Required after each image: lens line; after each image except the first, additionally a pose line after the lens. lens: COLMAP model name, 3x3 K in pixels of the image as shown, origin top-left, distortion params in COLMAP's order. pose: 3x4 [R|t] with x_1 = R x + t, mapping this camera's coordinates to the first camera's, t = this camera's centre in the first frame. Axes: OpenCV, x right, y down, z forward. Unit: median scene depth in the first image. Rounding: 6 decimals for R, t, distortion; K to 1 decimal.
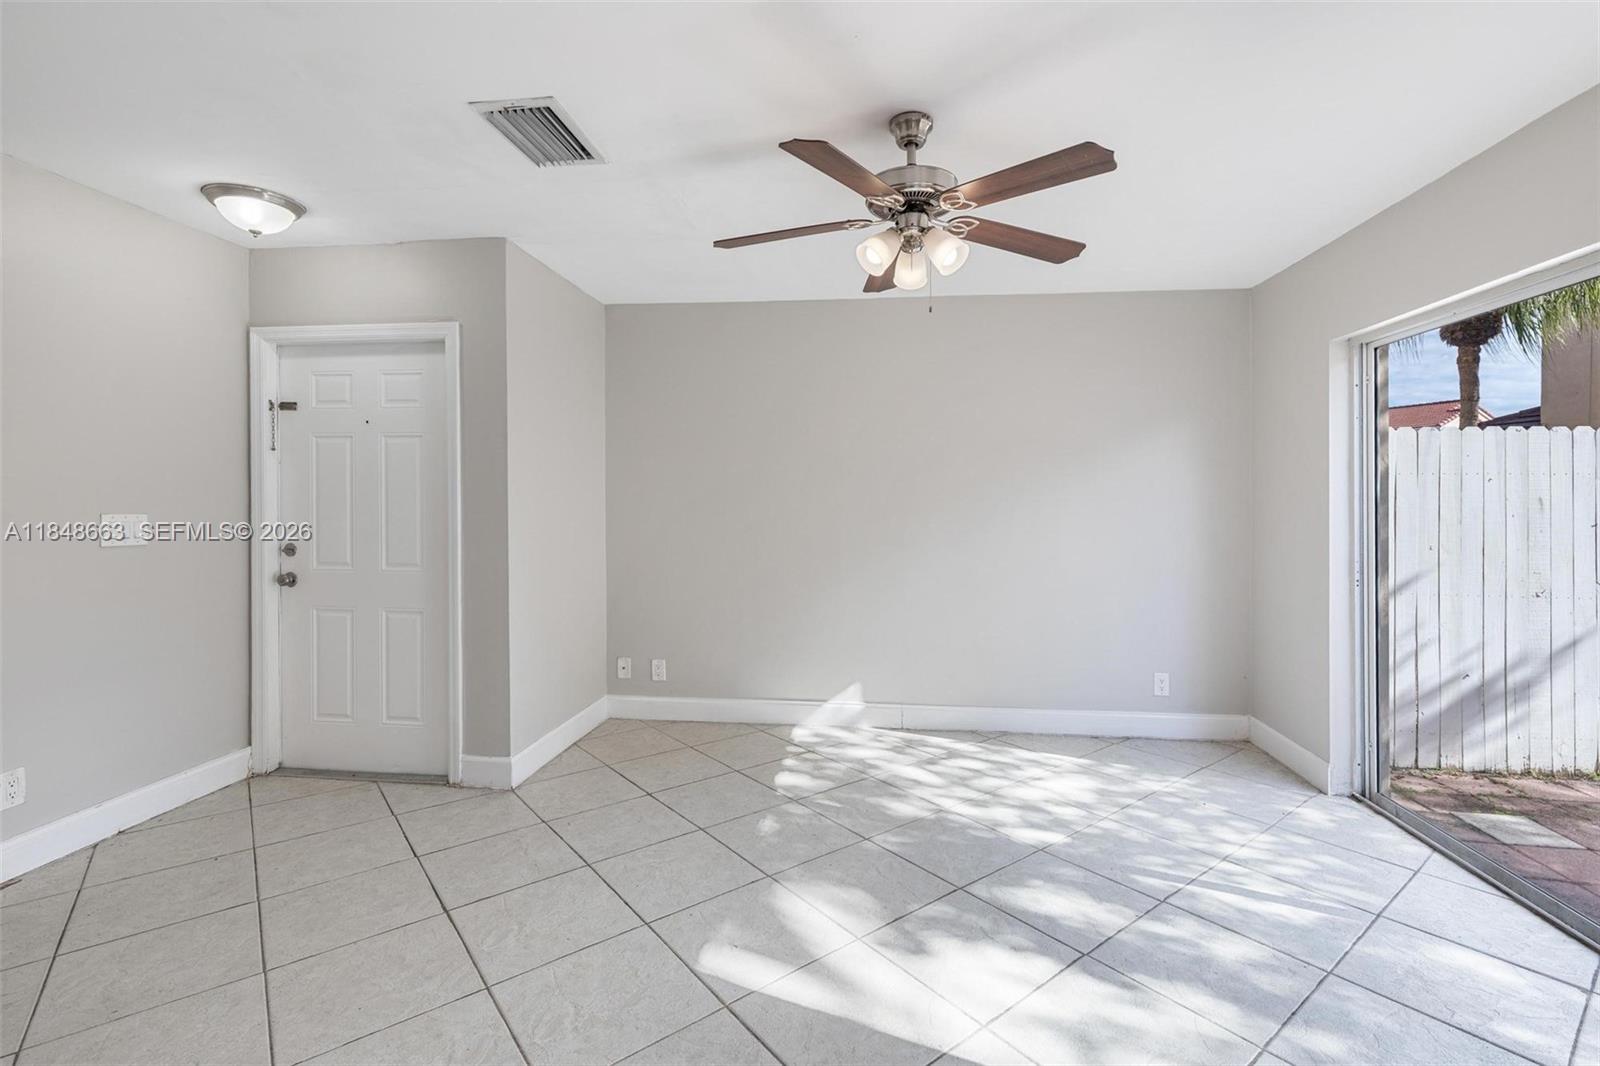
lens RADIAL K [[726.0, 0, 818.2], [0, 726.0, 507.1], [0, 0, 1]] dist [0.010549, -0.003116]
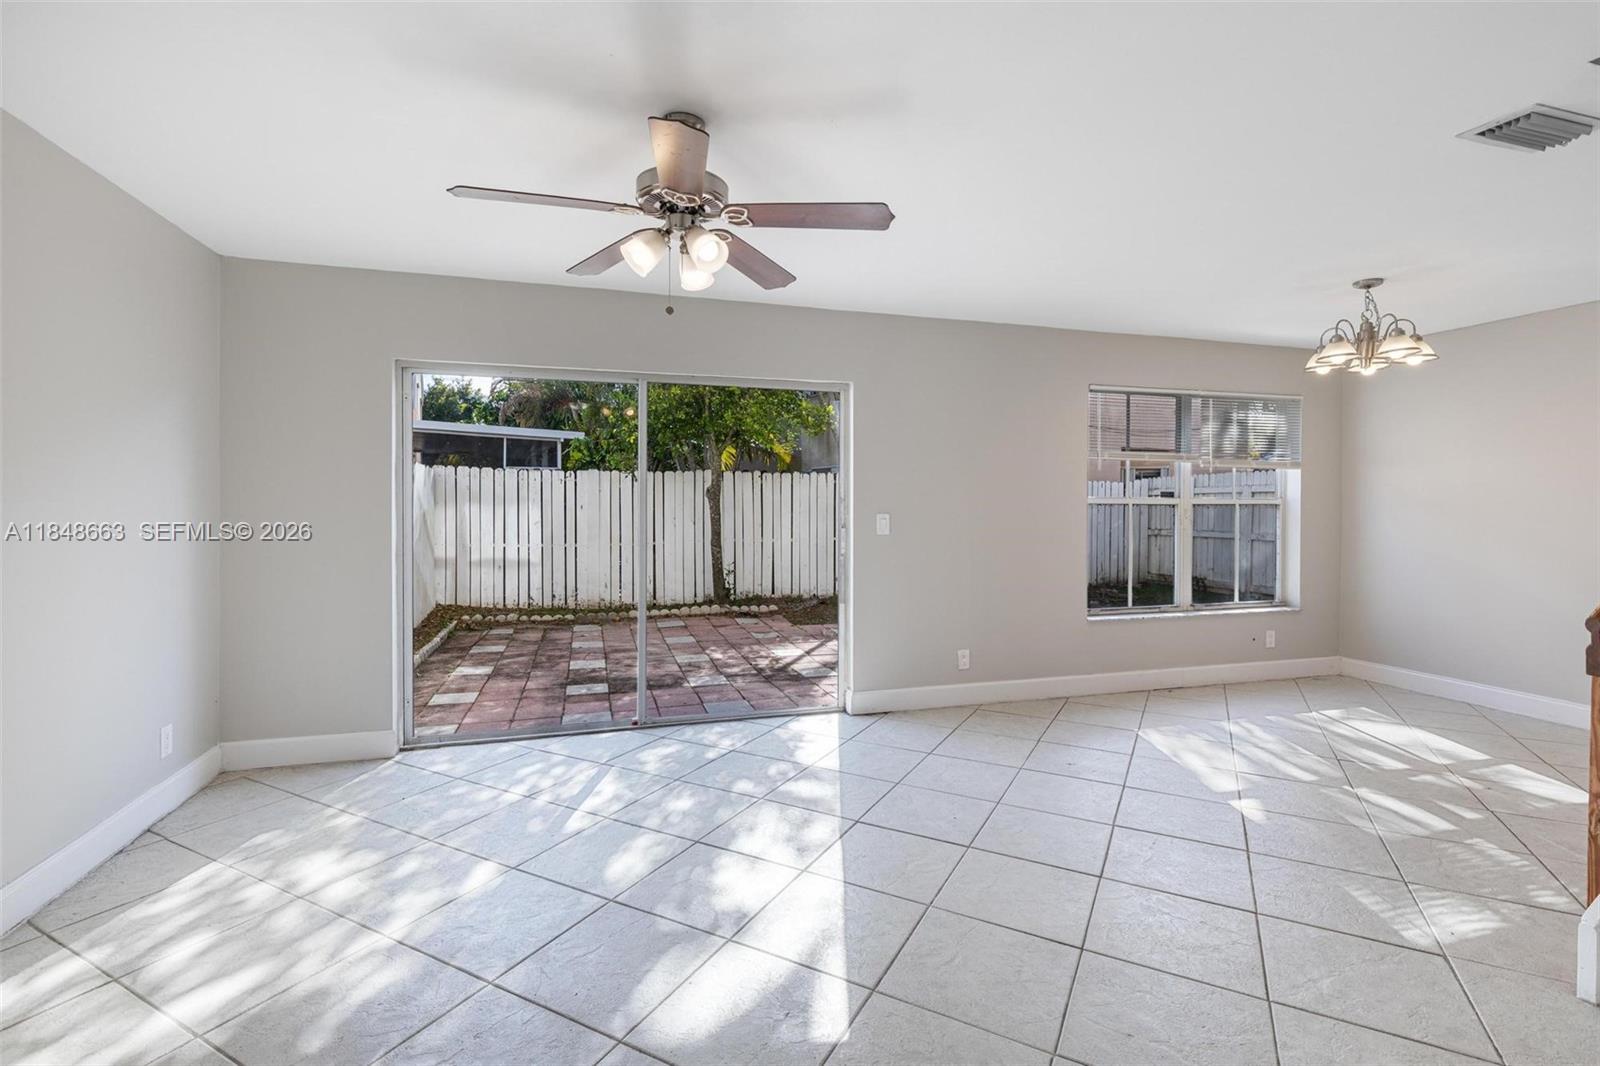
lens RADIAL K [[726.0, 0, 829.5], [0, 726.0, 478.8], [0, 0, 1]] dist [0.010549, -0.003116]
pose [[-0.397431, 0.010393, 0.917573, -0.570208], [-0.003652, 0.999910, -0.012908, -0.018129], [-0.917625, -0.008481, -0.397357, 0.808194]]
